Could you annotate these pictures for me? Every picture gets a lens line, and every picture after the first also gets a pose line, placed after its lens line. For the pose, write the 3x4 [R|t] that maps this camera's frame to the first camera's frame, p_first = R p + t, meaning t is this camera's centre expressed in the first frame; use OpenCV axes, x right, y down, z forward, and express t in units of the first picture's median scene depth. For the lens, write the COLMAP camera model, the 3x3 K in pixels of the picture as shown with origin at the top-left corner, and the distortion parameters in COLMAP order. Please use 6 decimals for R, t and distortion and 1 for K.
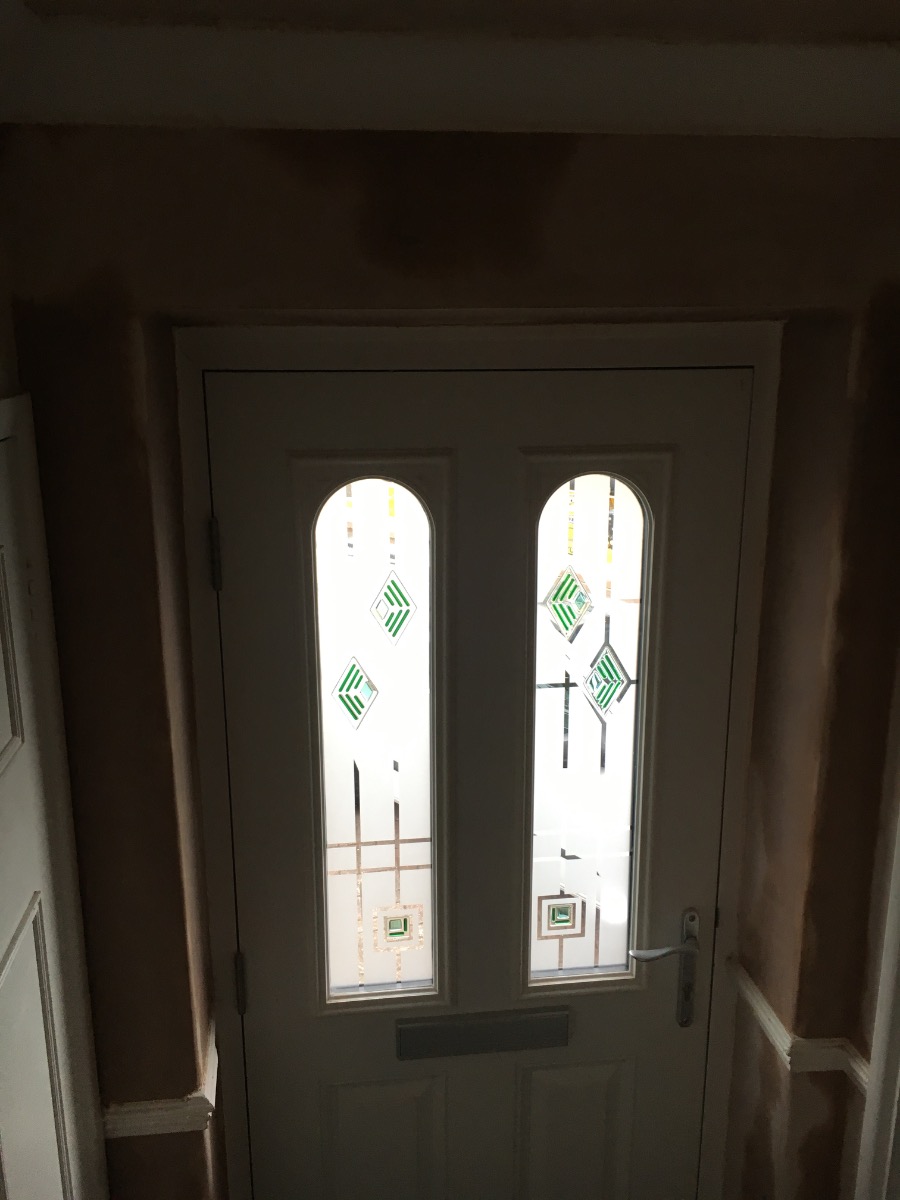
lens RADIAL K [[1022.3, 0, 450.2], [0, 1022.3, 601.4], [0, 0, 1]] dist [0.055141, -0.063644]
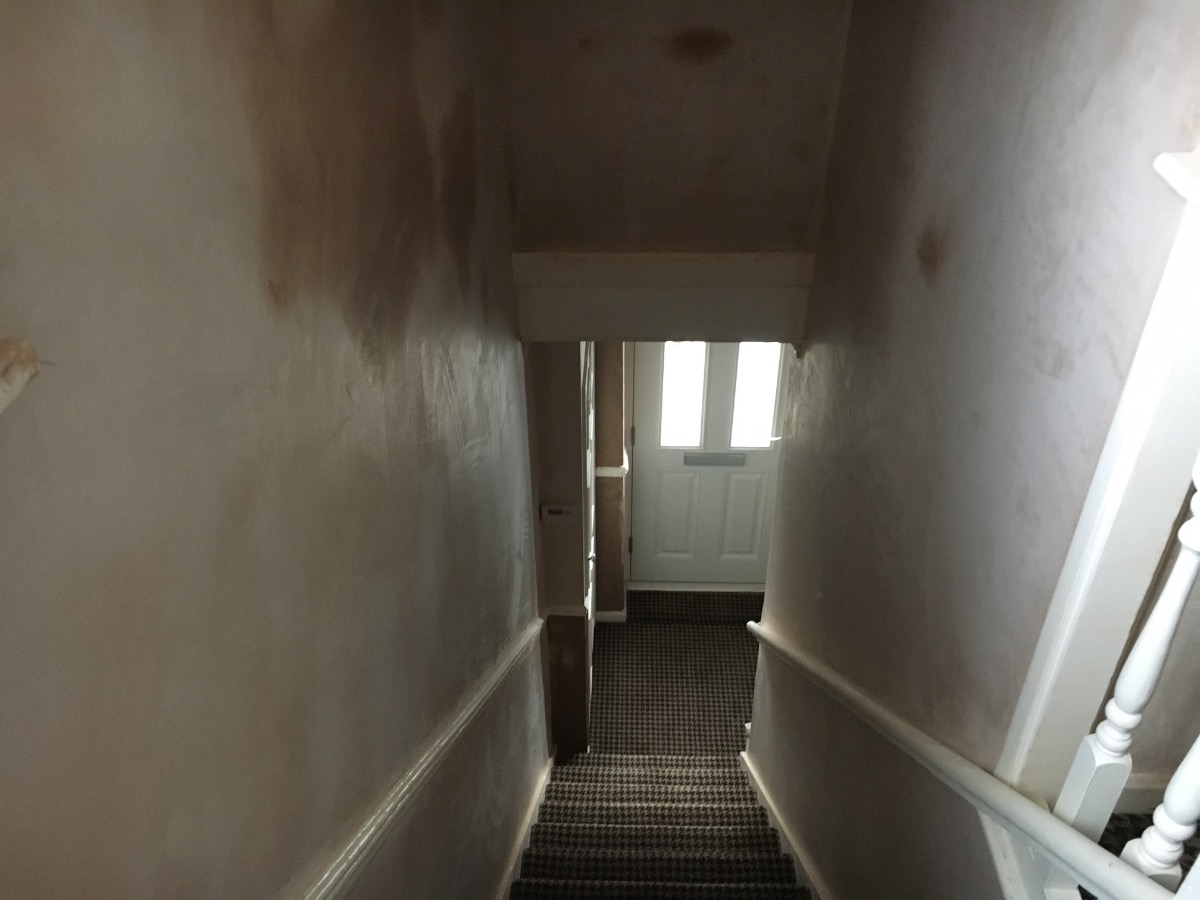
lens RADIAL K [[1022.3, 0, 601.4], [0, 1022.3, 441.7], [0, 0, 1]] dist [0.055141, -0.063644]
pose [[0.987405, 0.087156, -0.132044, 0.095205], [-0.034396, 0.932879, 0.358545, -0.639294], [0.154430, -0.349487, 0.924127, -1.667606]]
